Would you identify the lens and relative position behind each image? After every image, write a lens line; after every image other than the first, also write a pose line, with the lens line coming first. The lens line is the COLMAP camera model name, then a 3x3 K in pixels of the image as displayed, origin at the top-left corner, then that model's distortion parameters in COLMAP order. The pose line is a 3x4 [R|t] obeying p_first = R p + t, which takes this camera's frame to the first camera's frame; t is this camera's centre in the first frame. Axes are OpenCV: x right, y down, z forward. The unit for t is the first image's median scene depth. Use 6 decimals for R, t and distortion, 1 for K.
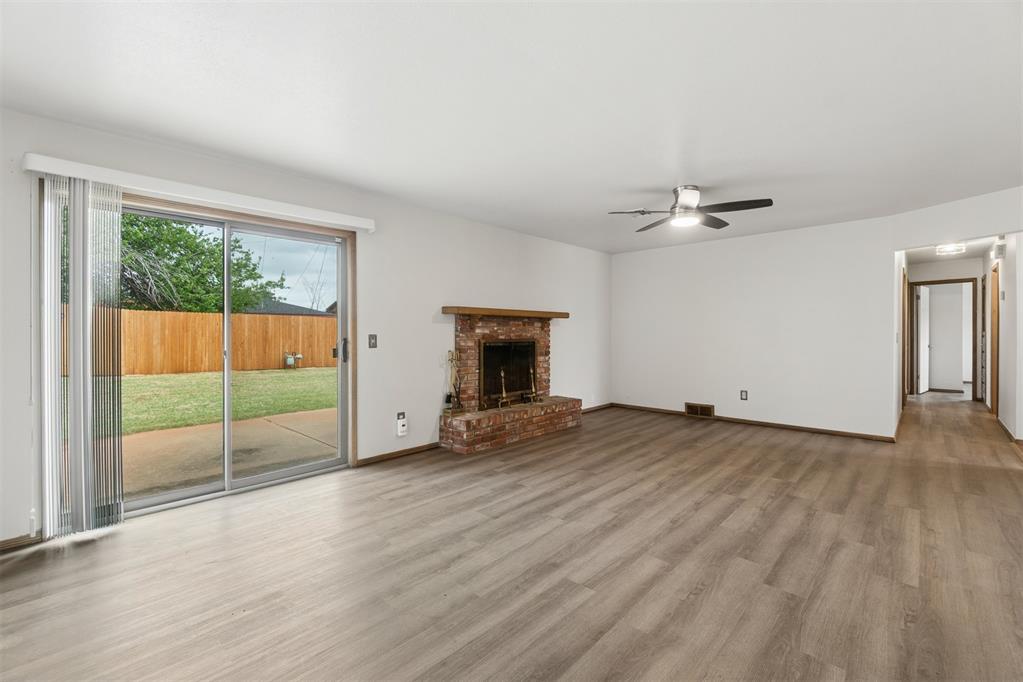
lens RADIAL K [[441.9, 0, 512.7], [0, 441.9, 331.4], [0, 0, 1]] dist [-0.000126, 0.000353]
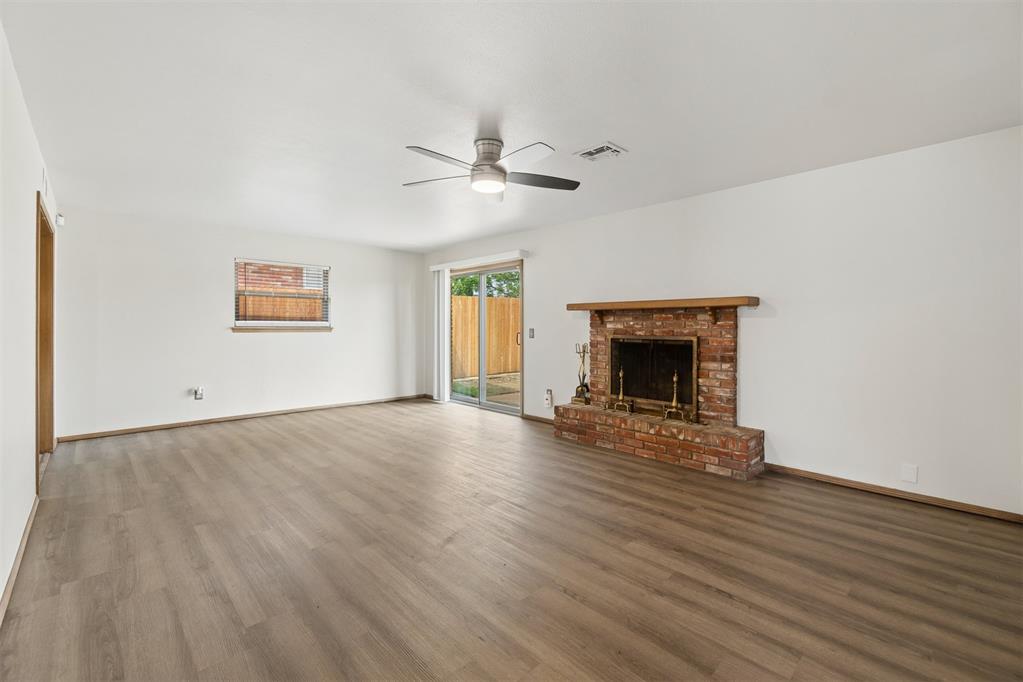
lens RADIAL K [[441.9, 0, 512.7], [0, 441.9, 331.4], [0, 0, 1]] dist [-0.000126, 0.000353]
pose [[-0.057630, 0.011141, -0.998276, 0.921005], [-0.000561, 0.999937, 0.011192, -0.000062], [0.998338, 0.001205, -0.057621, 0.860412]]
